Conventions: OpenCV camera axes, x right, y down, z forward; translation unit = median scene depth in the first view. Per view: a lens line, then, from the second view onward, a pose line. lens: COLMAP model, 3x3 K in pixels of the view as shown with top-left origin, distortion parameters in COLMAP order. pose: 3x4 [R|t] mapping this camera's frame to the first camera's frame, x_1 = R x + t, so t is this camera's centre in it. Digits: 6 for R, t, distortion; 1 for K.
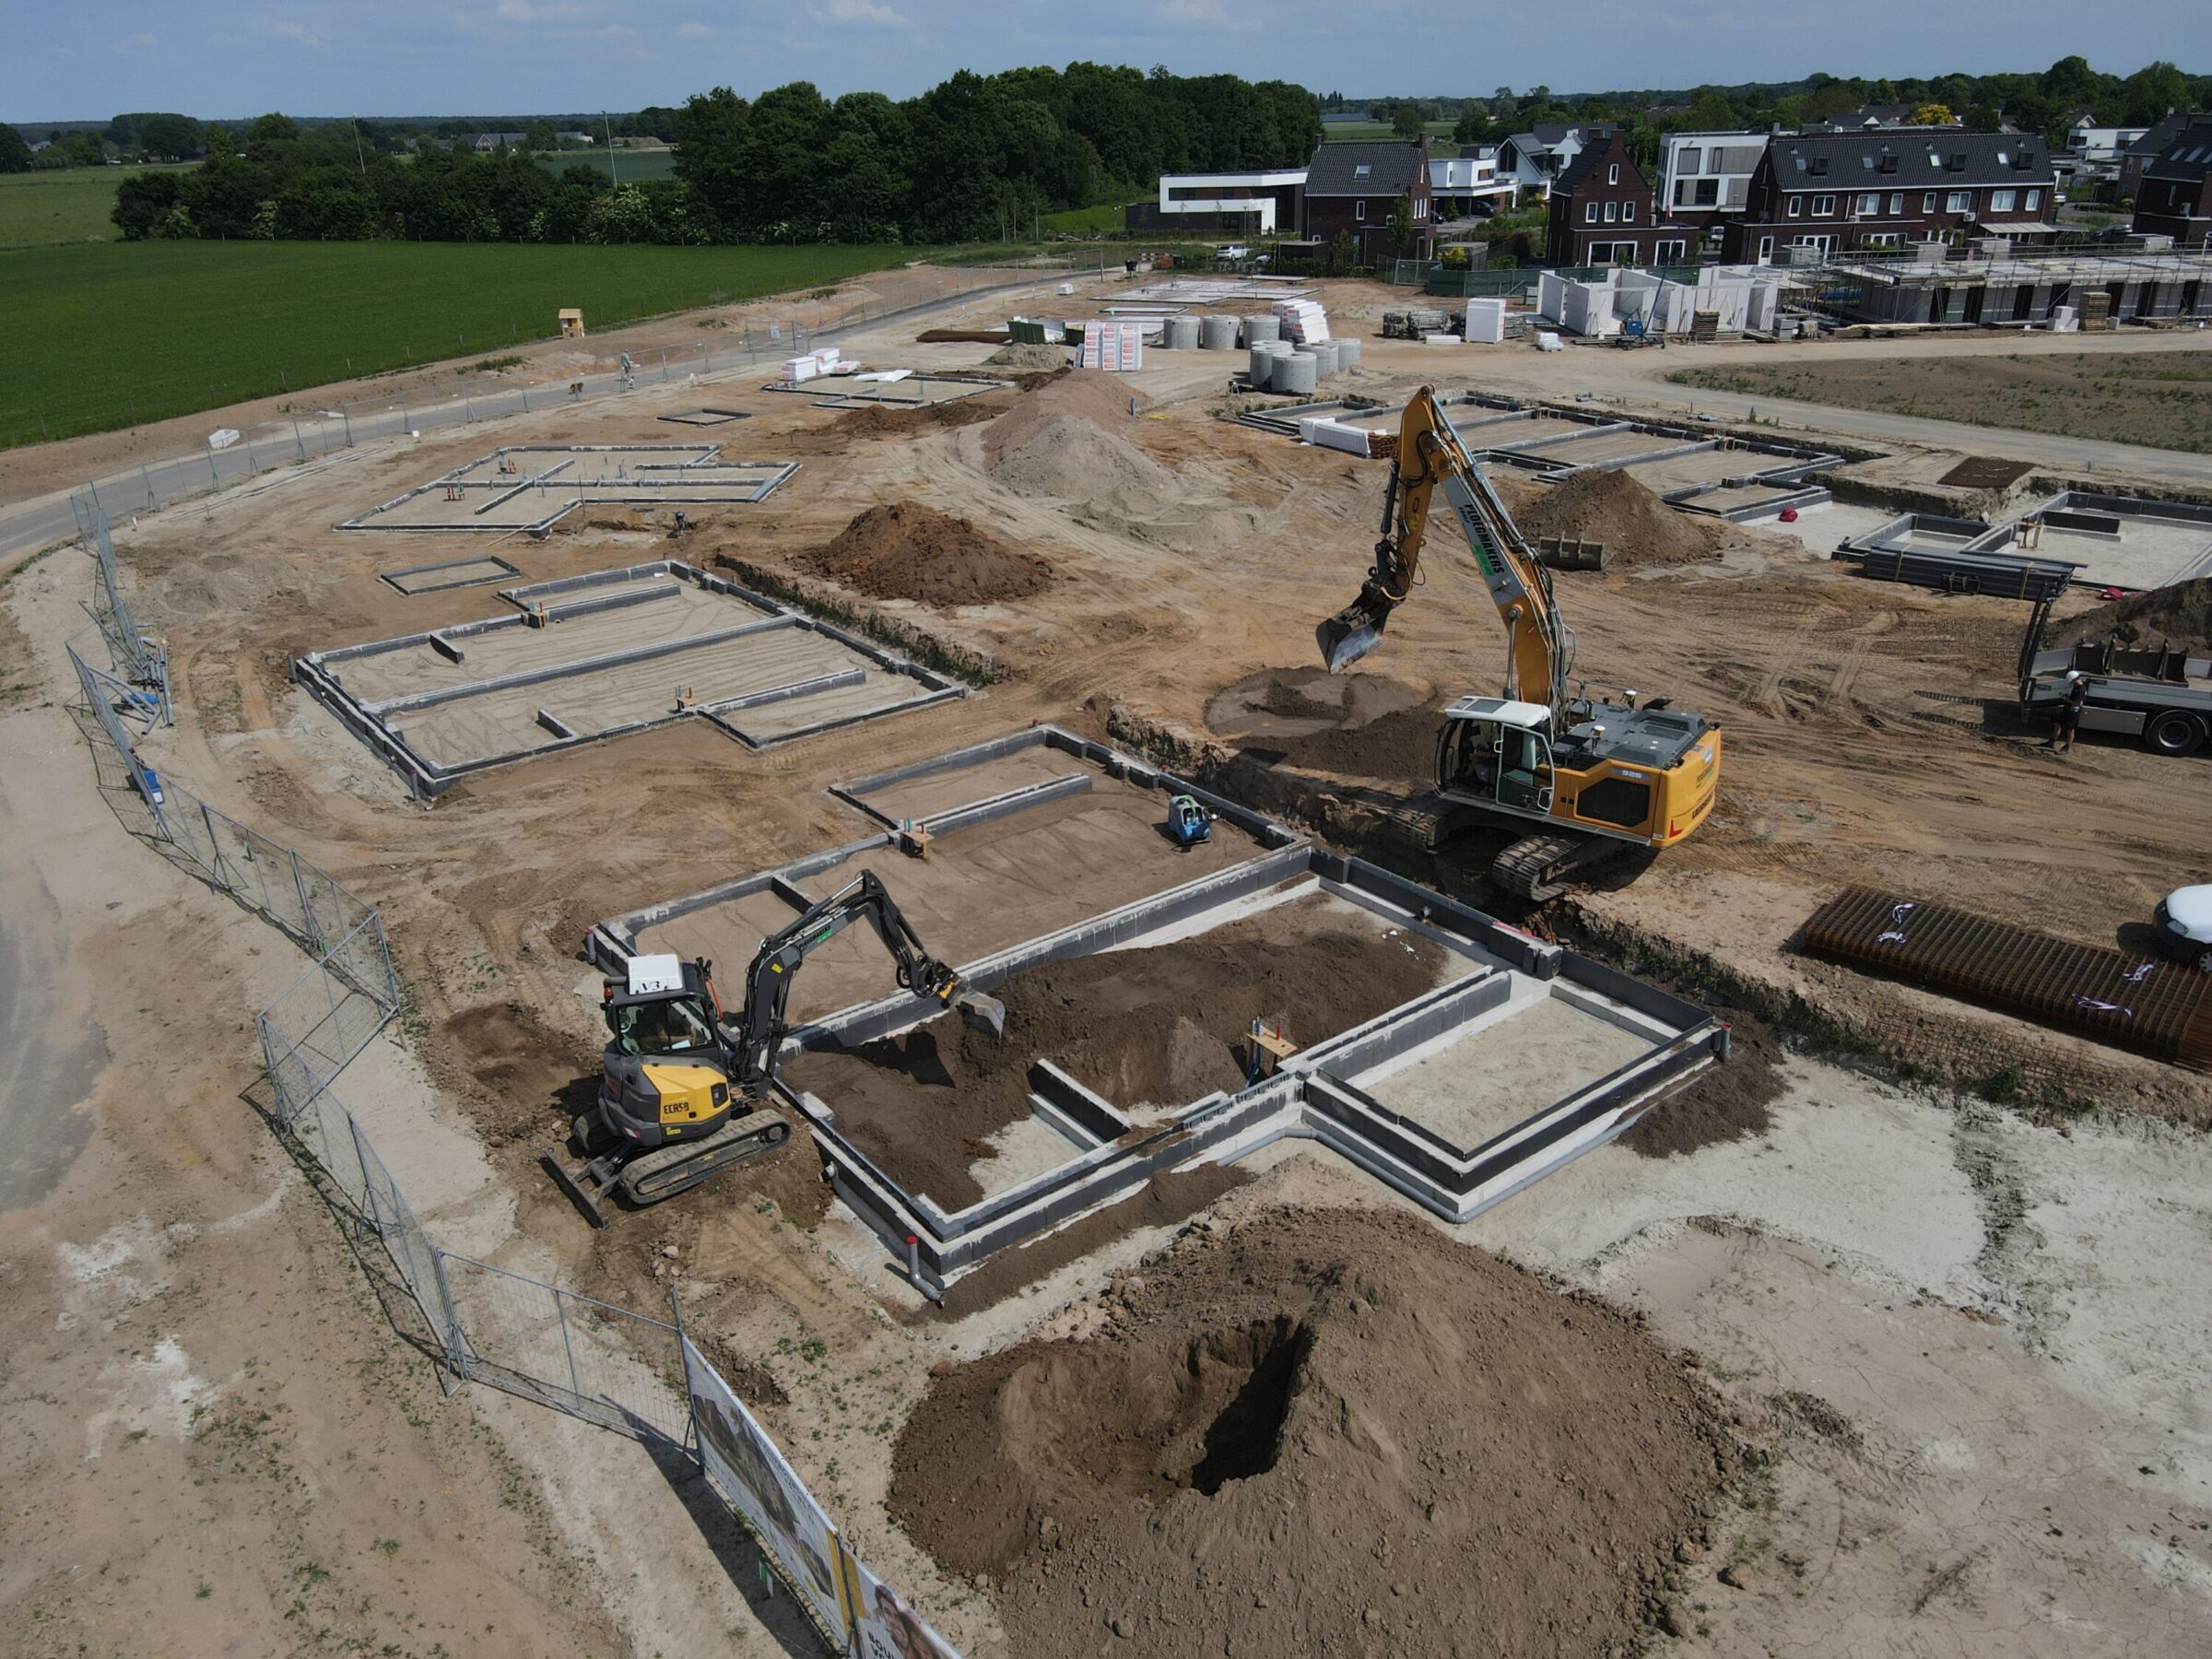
lens RADIAL K [[1624.4, 0, 1105.1], [0, 1624.4, 826.5], [0, 0, 1]] dist [-0.002237, 0.022659]
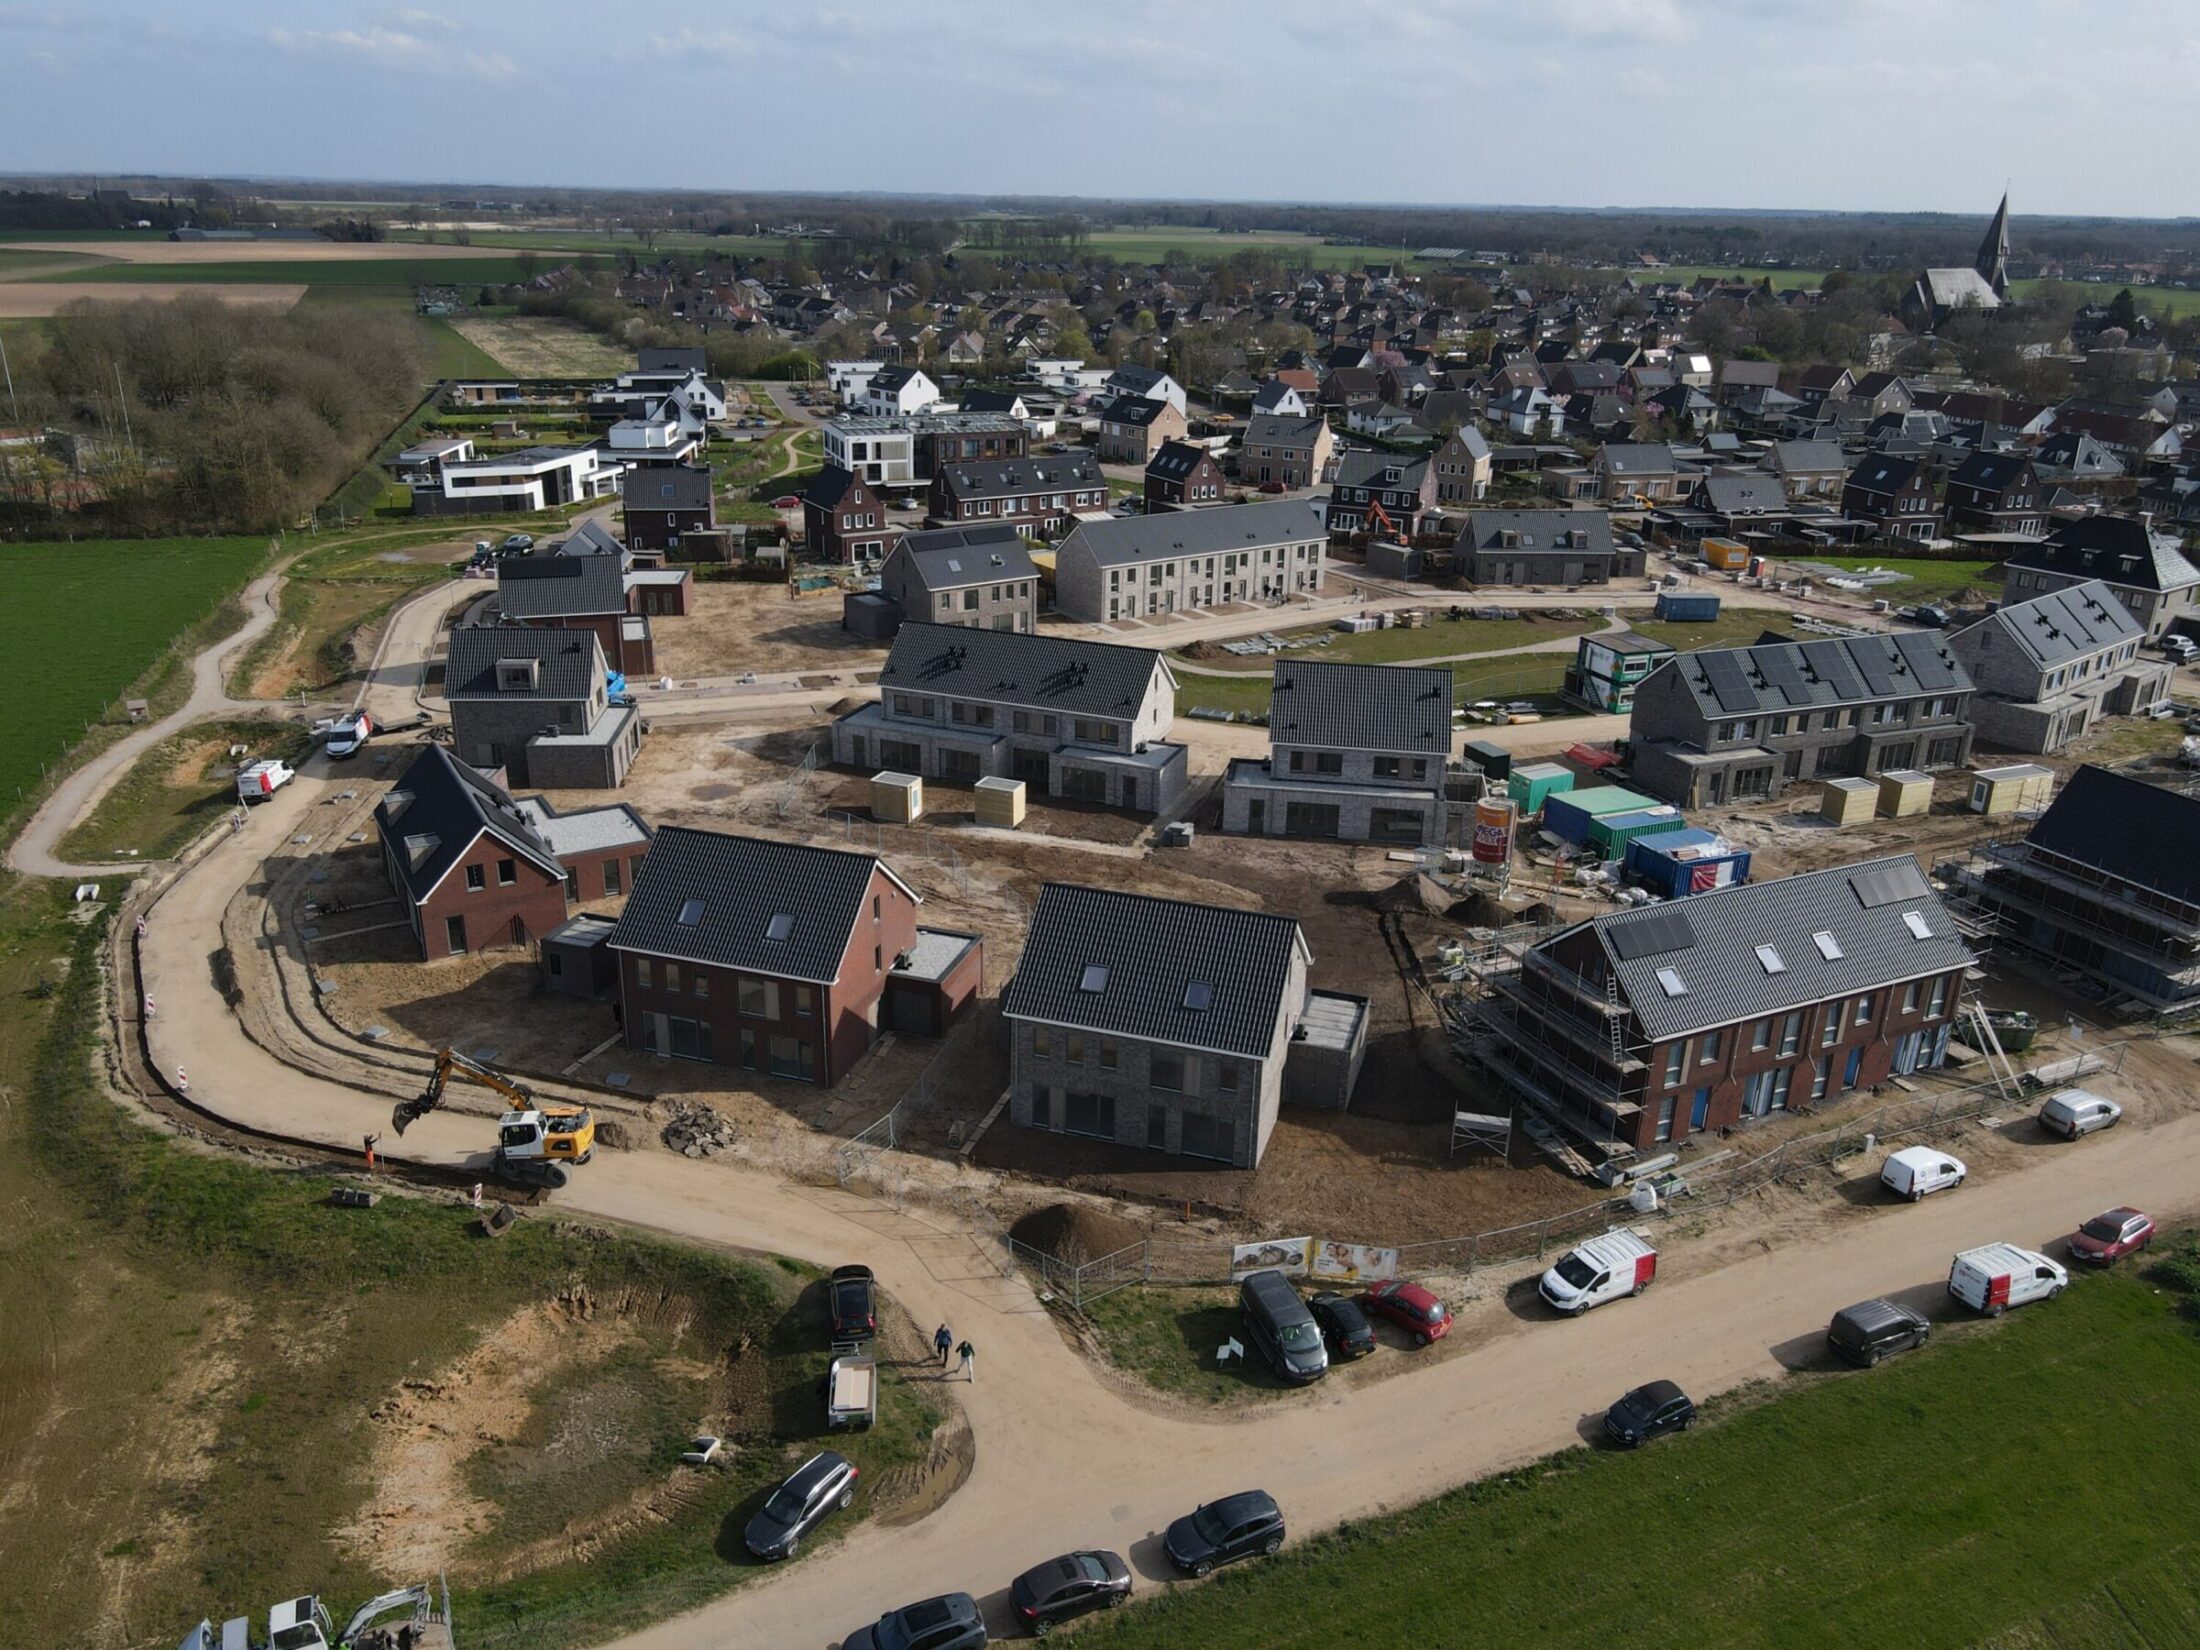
lens RADIAL K [[1615.6, 0, 1096.2], [0, 1615.6, 831.9], [0, 0, 1]] dist [-0.002237, 0.022659]
pose [[0.821022, -0.171357, 0.544573, -1.016973], [0.191018, 0.981366, 0.020812, -0.285393], [-0.537991, 0.086936, 0.838455, -0.861144]]
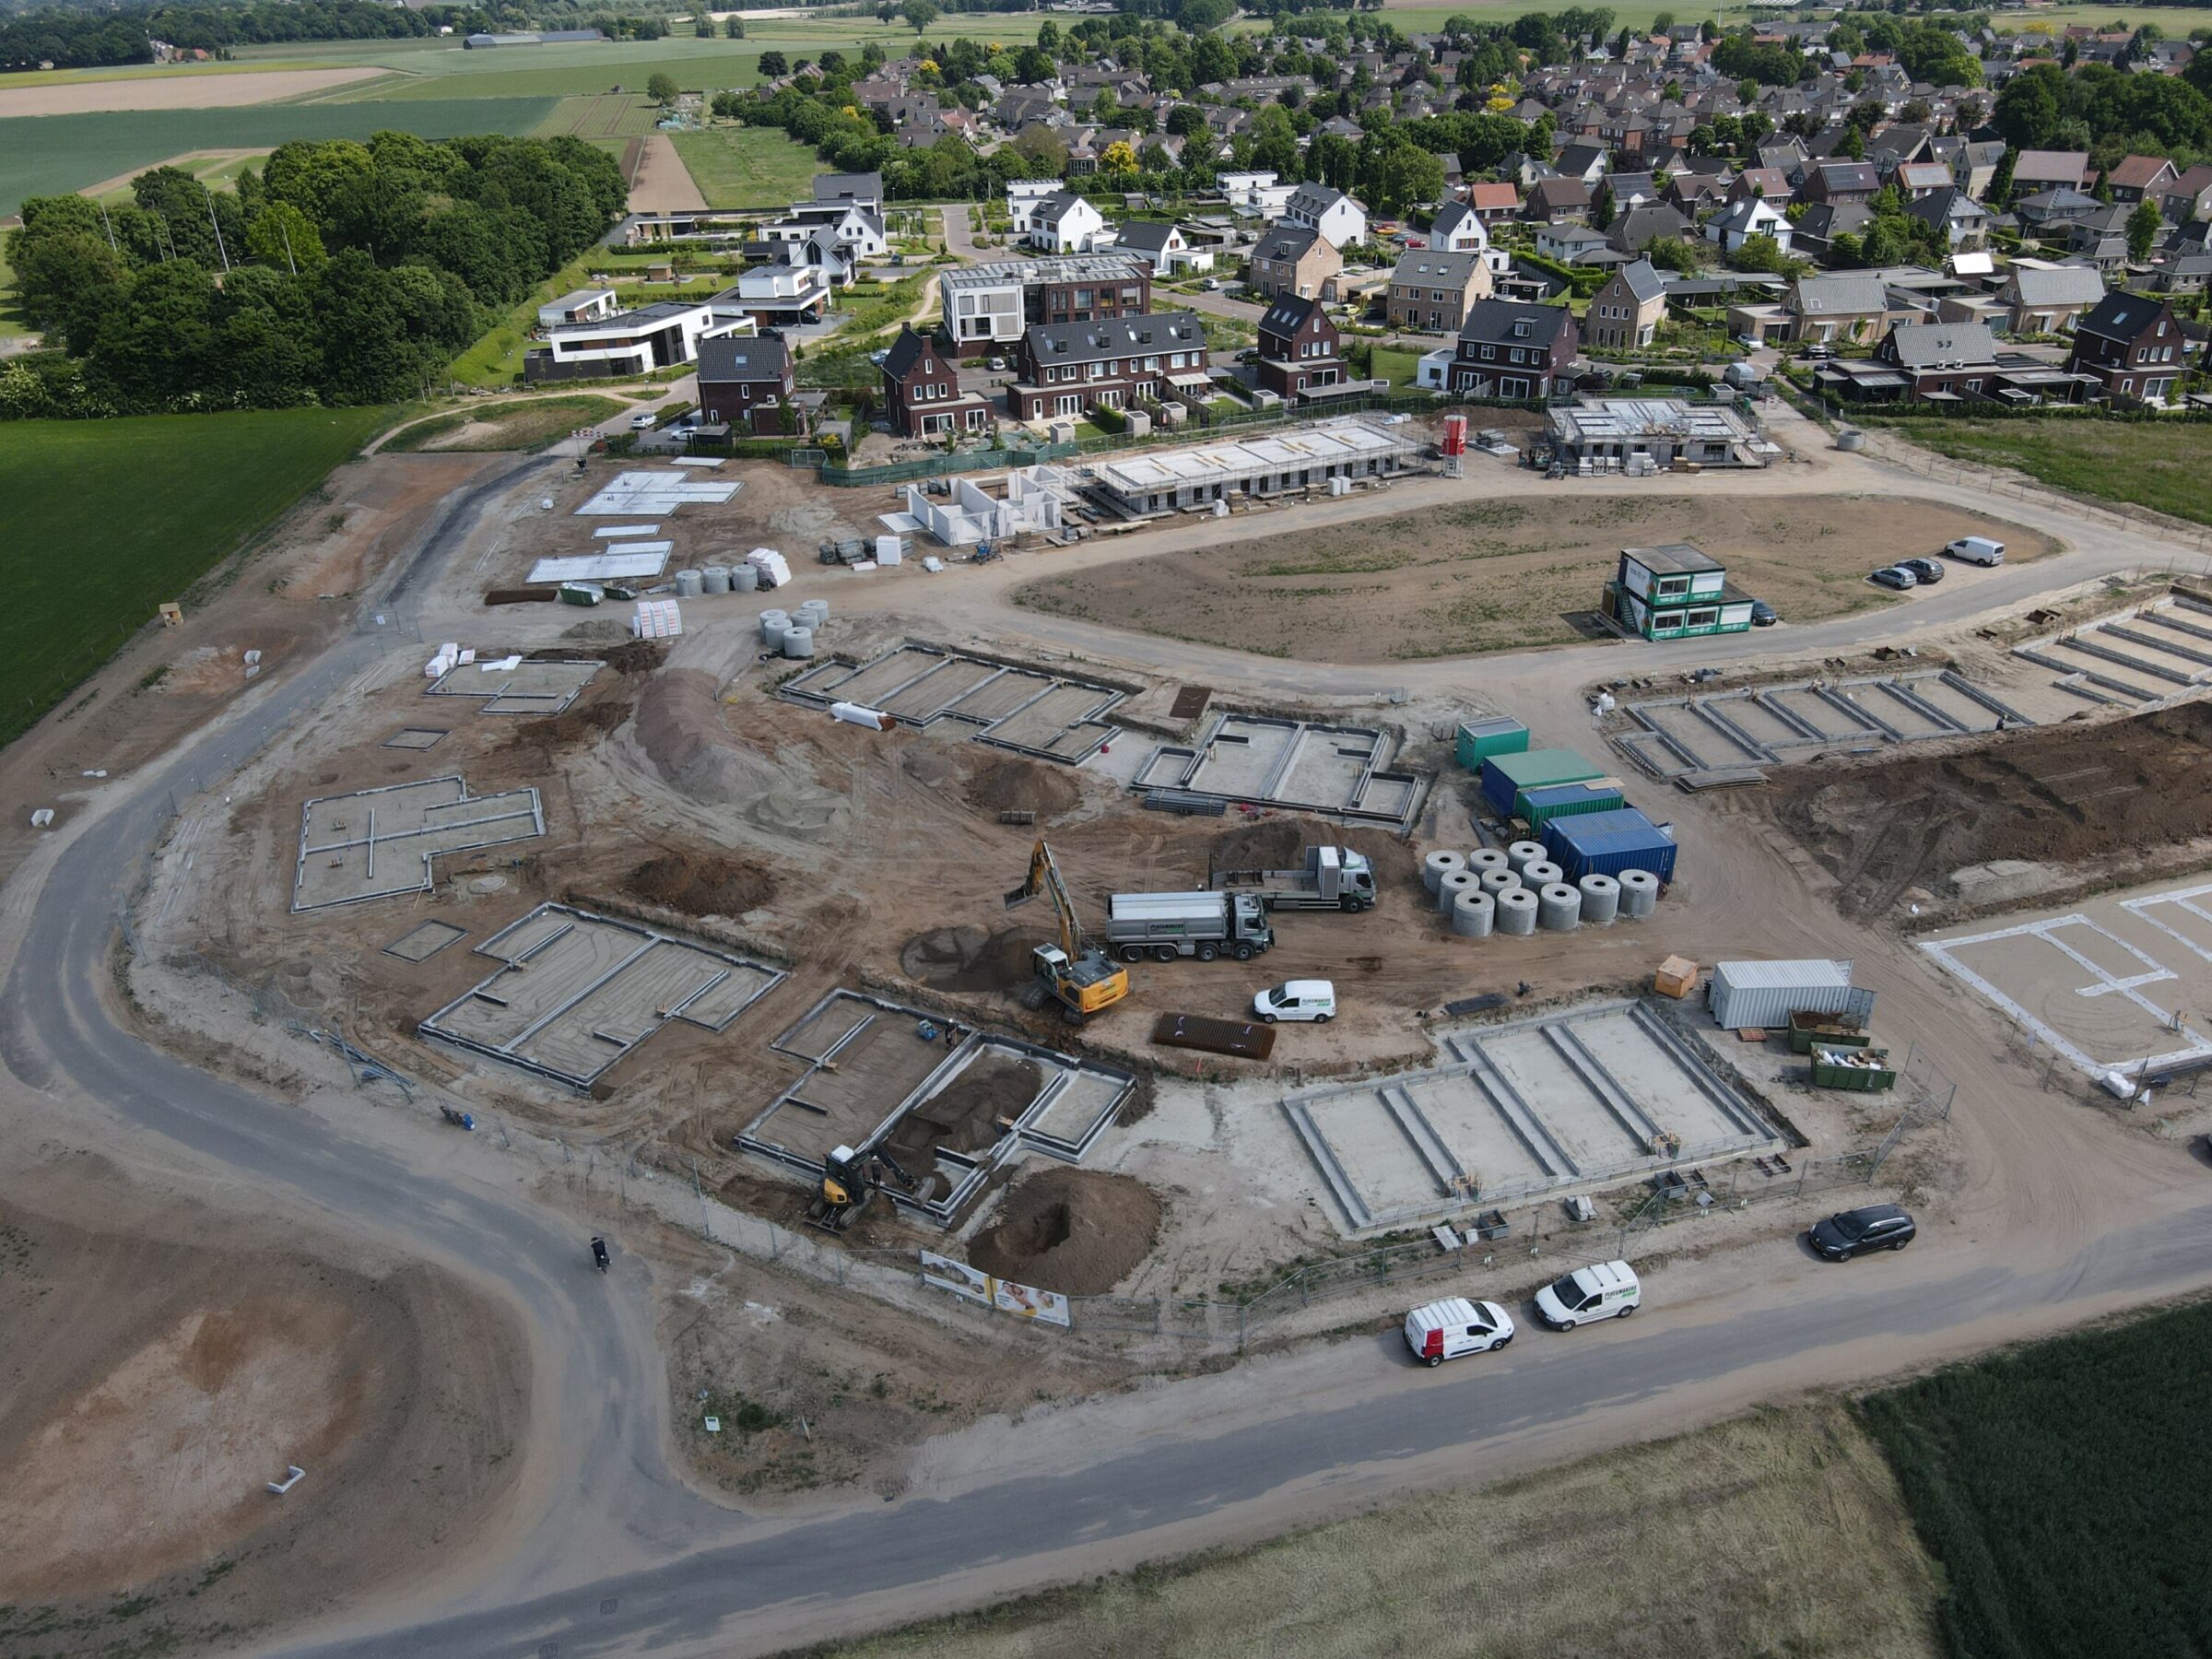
lens RADIAL K [[1624.4, 0, 1106.4], [0, 1624.4, 826.2], [0, 0, 1]] dist [-0.002237, 0.022659]
pose [[0.907662, -0.198043, 0.370038, -0.423339], [0.169879, 0.979576, 0.107571, -0.401523], [-0.383784, -0.034776, 0.922768, -1.067221]]
